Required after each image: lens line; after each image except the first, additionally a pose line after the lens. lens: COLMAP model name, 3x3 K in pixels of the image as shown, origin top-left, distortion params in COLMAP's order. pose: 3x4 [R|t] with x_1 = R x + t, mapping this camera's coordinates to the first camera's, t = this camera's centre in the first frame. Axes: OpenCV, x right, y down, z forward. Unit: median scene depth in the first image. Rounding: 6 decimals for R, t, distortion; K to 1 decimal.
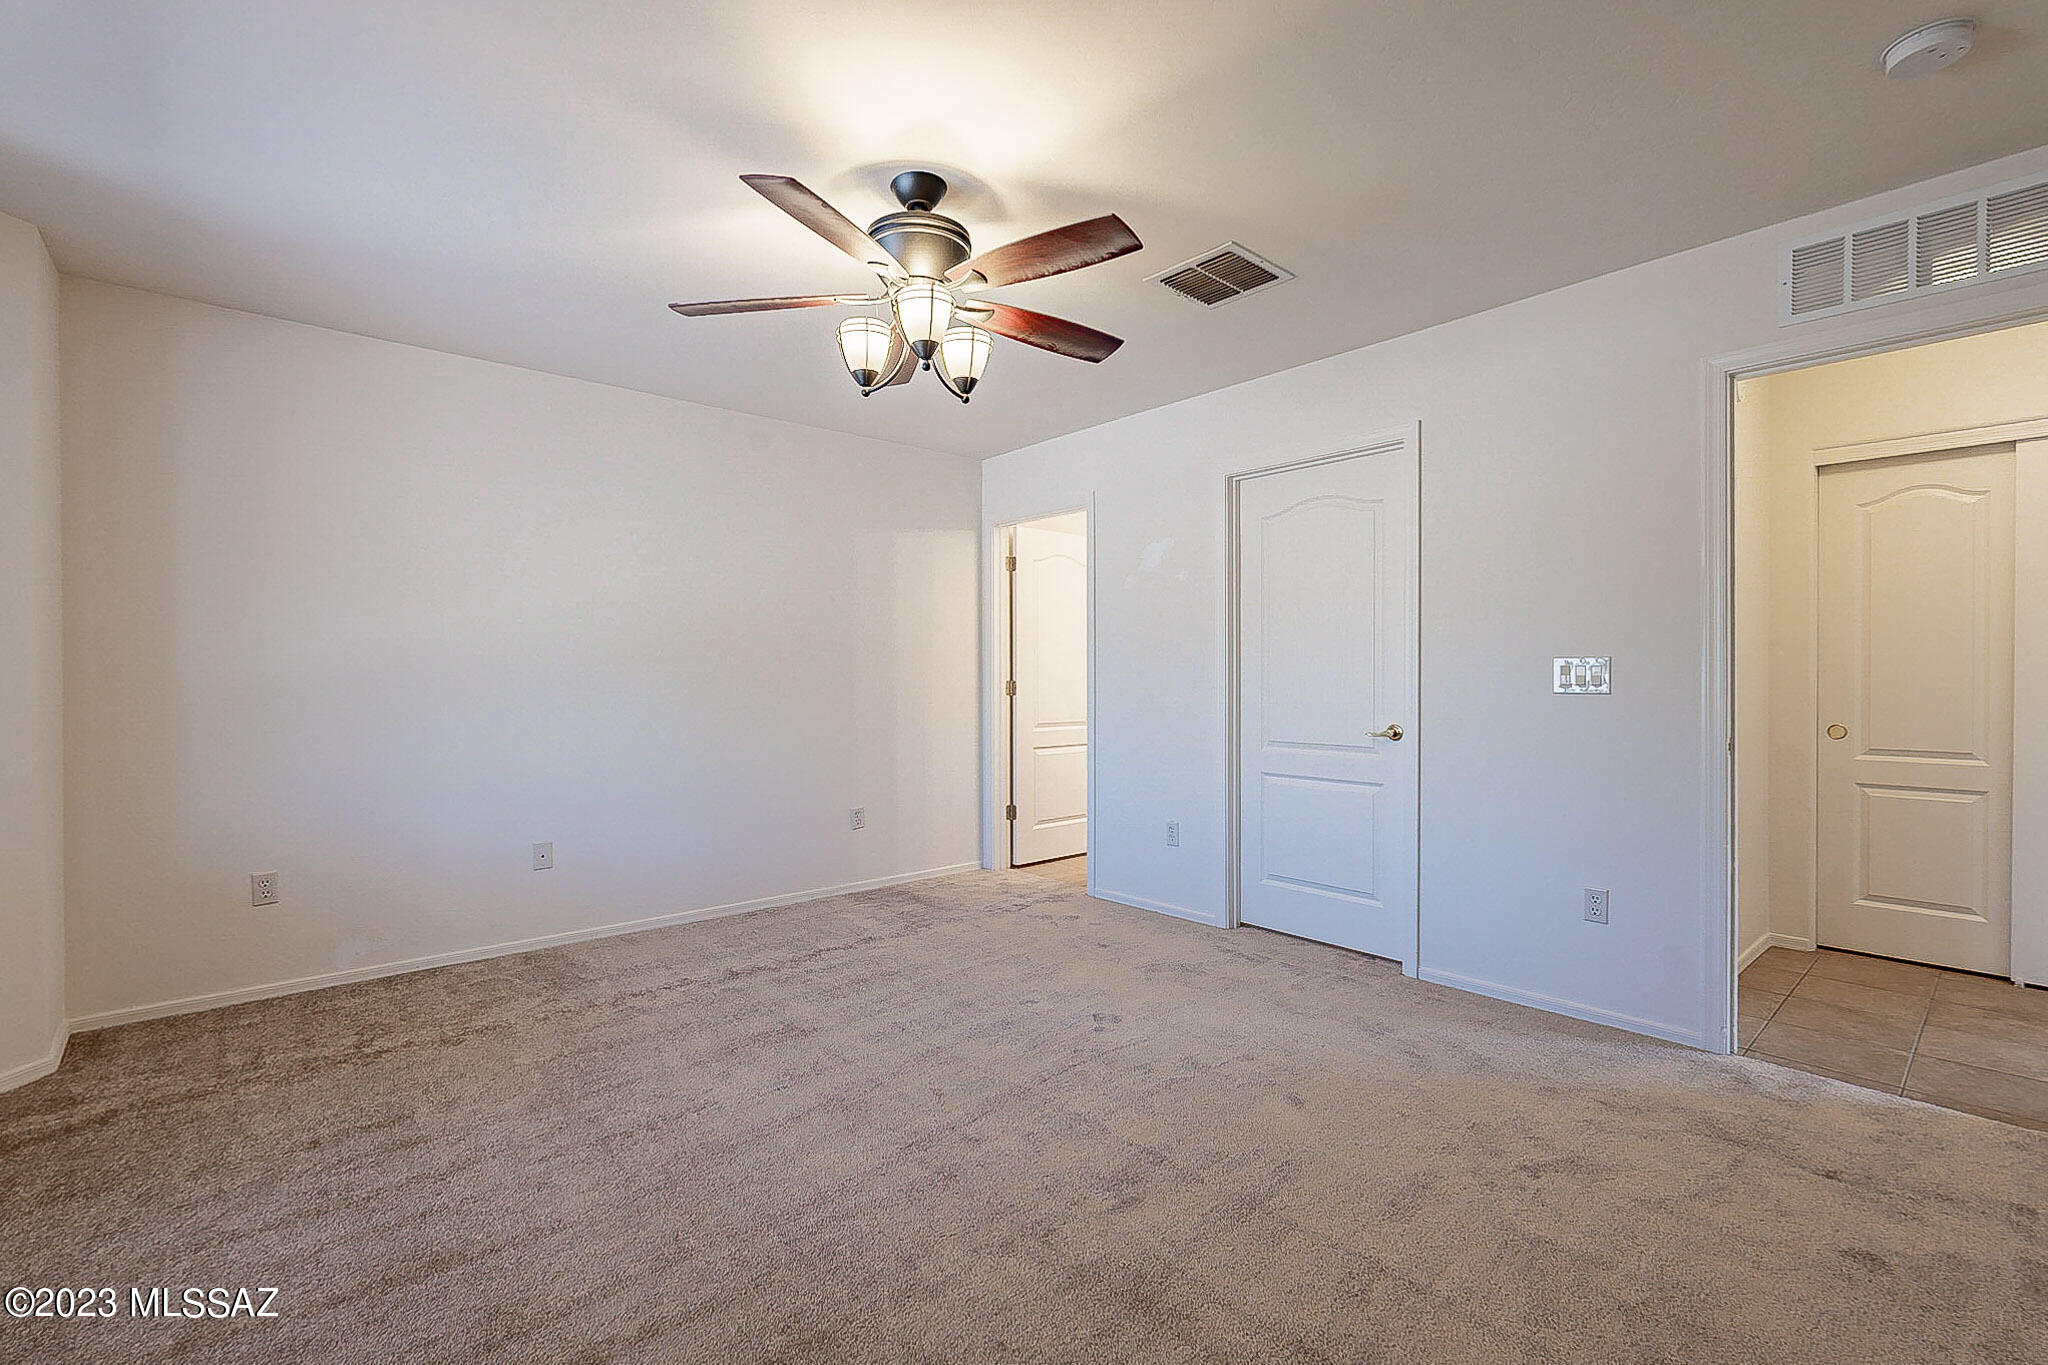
lens RADIAL K [[898.9, 0, 1024.0], [0, 898.9, 682.5], [0, 0, 1]] dist [-0.001762, 0.000782]
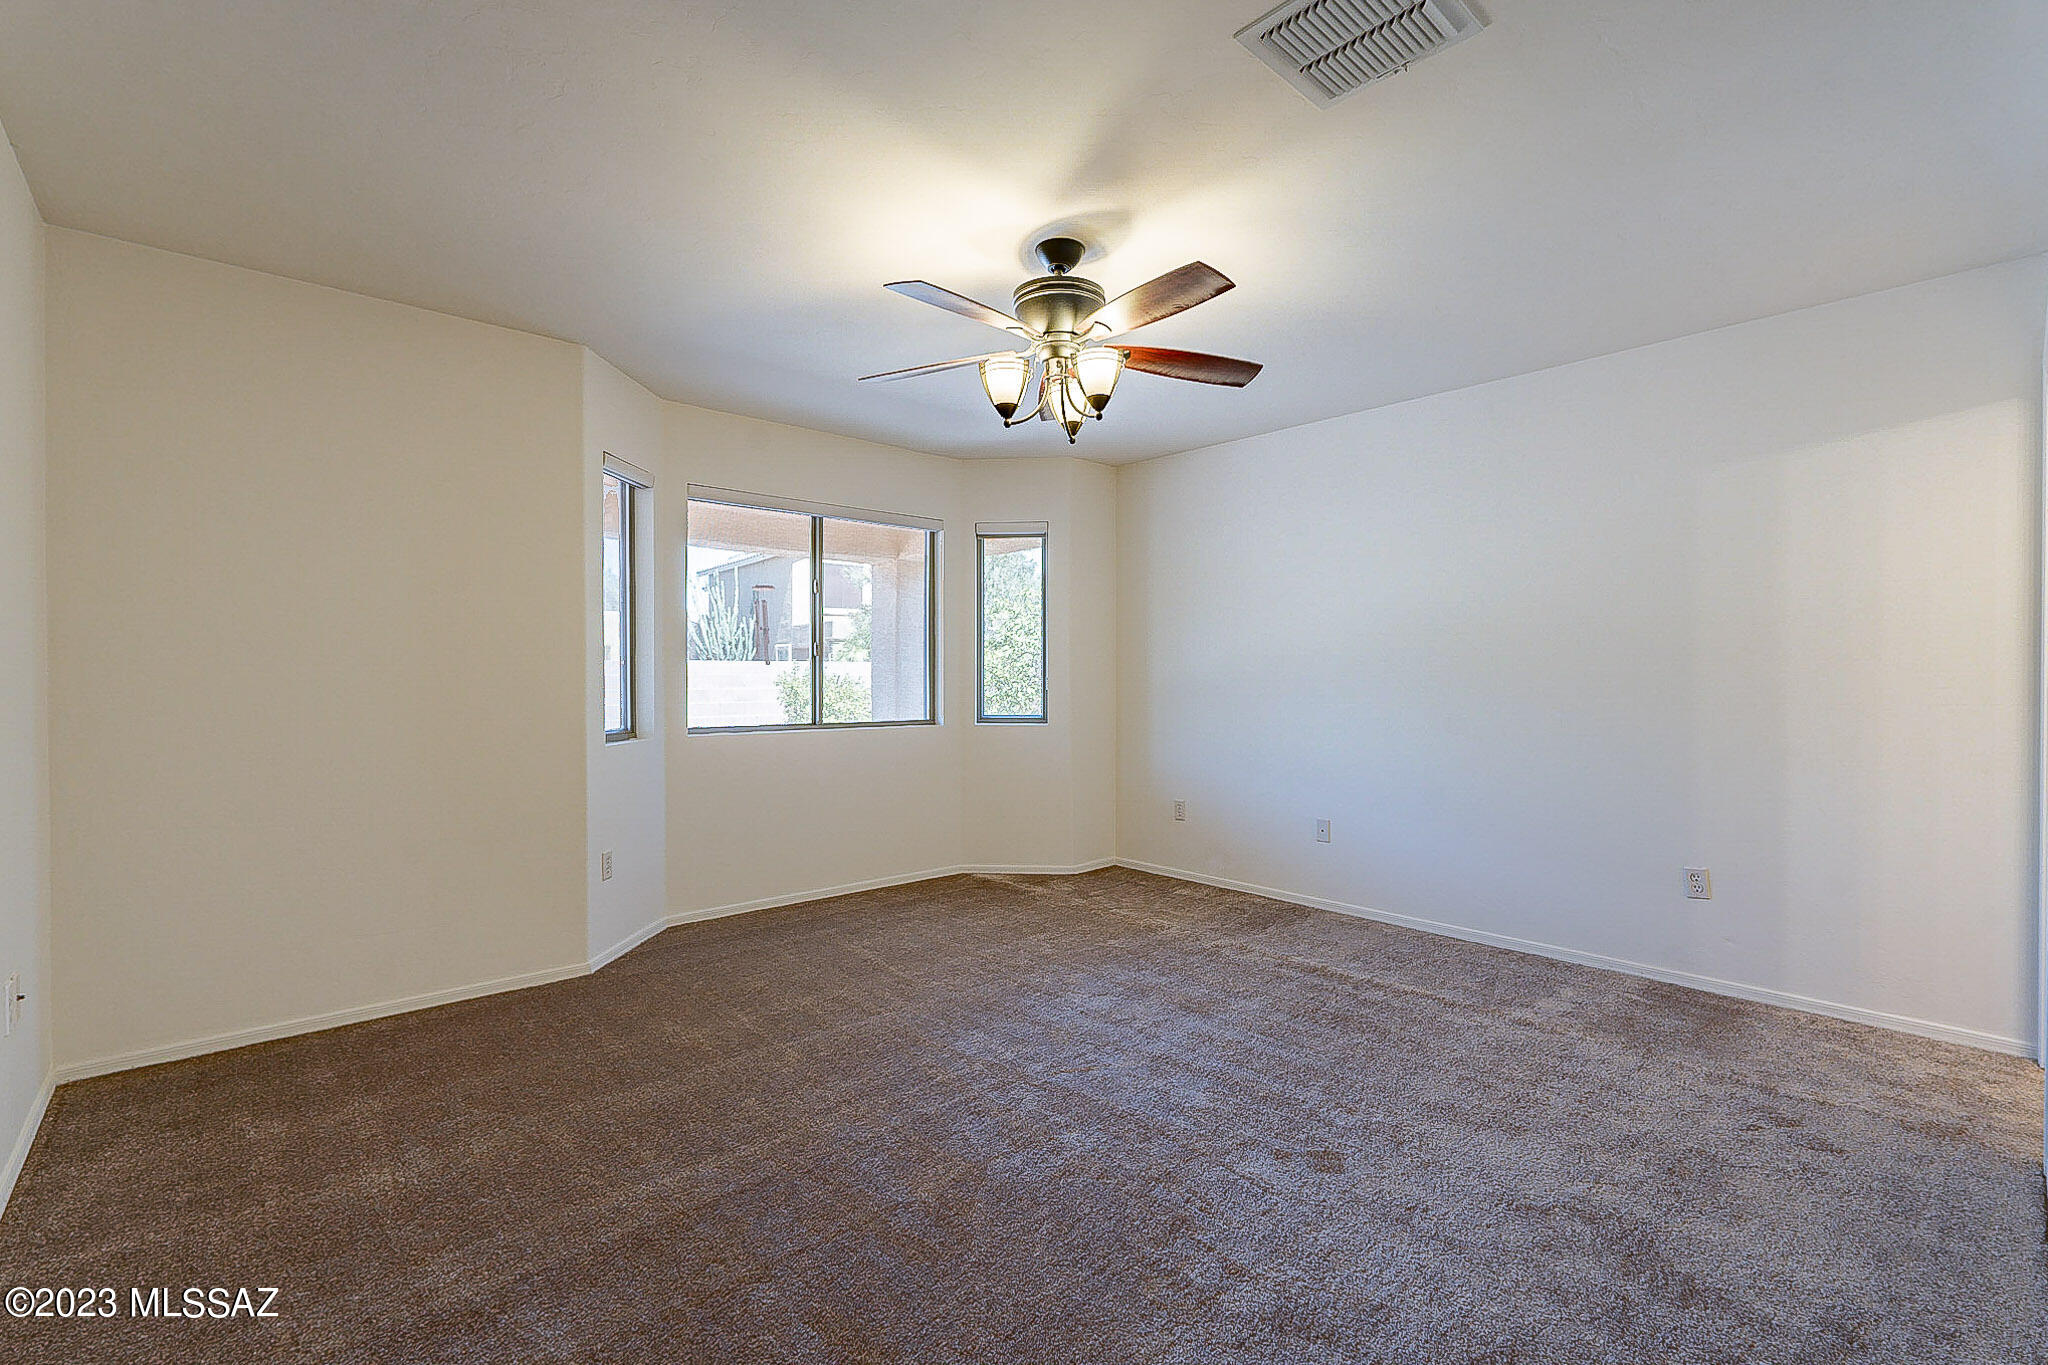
lens RADIAL K [[898.9, 0, 1024.0], [0, 898.9, 682.5], [0, 0, 1]] dist [-0.001762, 0.000782]
pose [[0.005405, 0.012135, -0.999912, 0.717204], [-0.004345, 0.999917, 0.012111, -0.015407], [0.999976, 0.004279, 0.005458, 0.671272]]
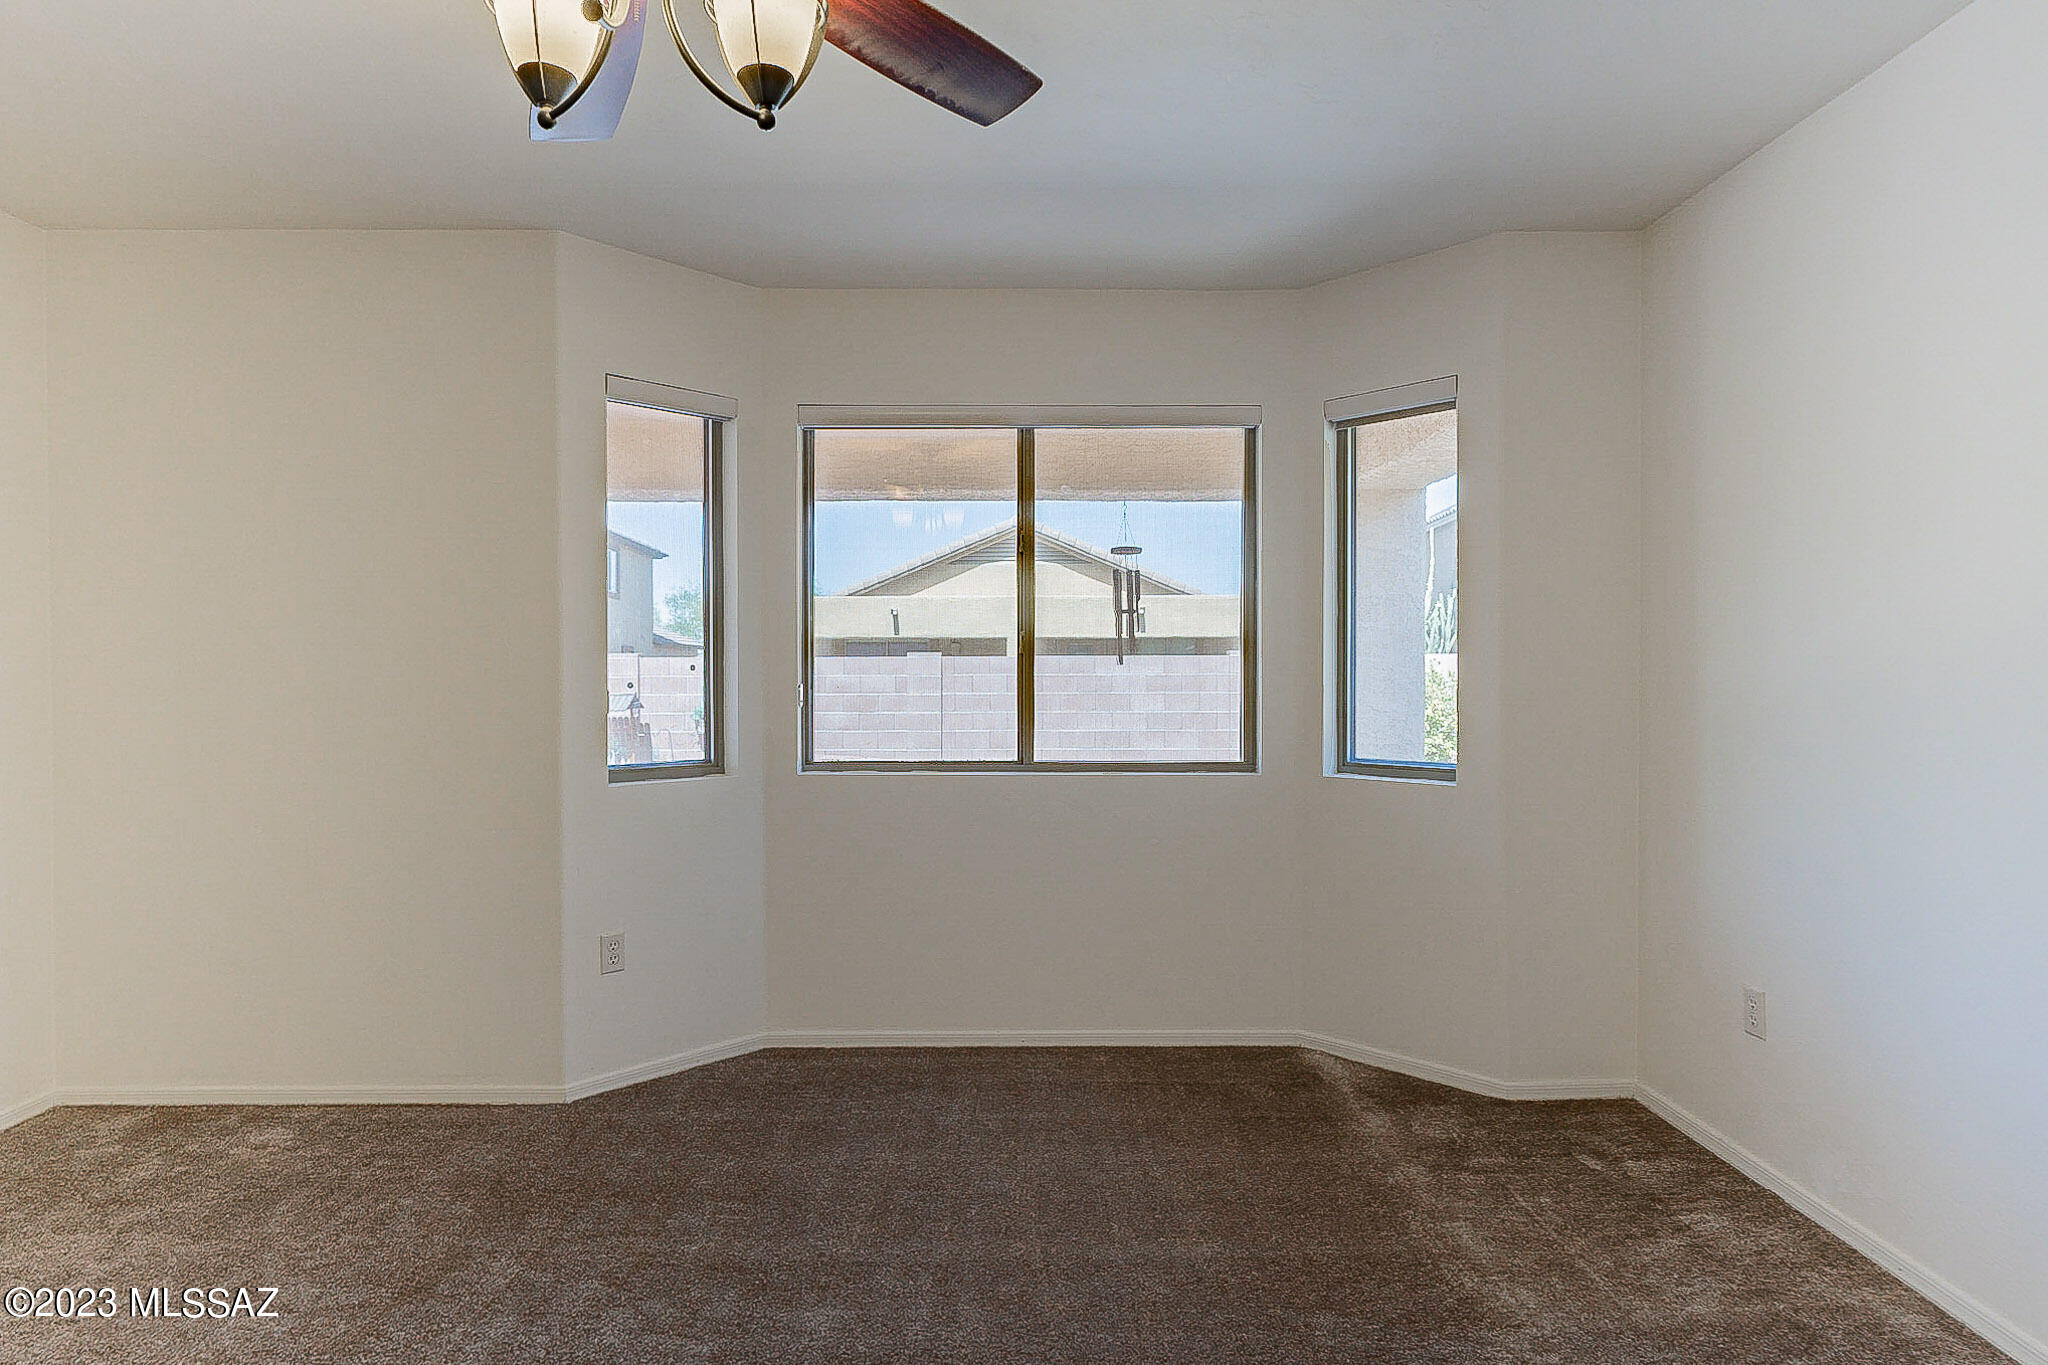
lens RADIAL K [[1120.7, 0, 1019.9], [0, 1120.7, 681.8], [0, 0, 1]] dist [0.001141, -0.001133]
pose [[-0.658367, 0.013004, -0.752584, 0.128901], [0.002910, 0.999887, 0.014732, -0.026542], [0.752691, 0.007510, -0.658331, 1.071595]]
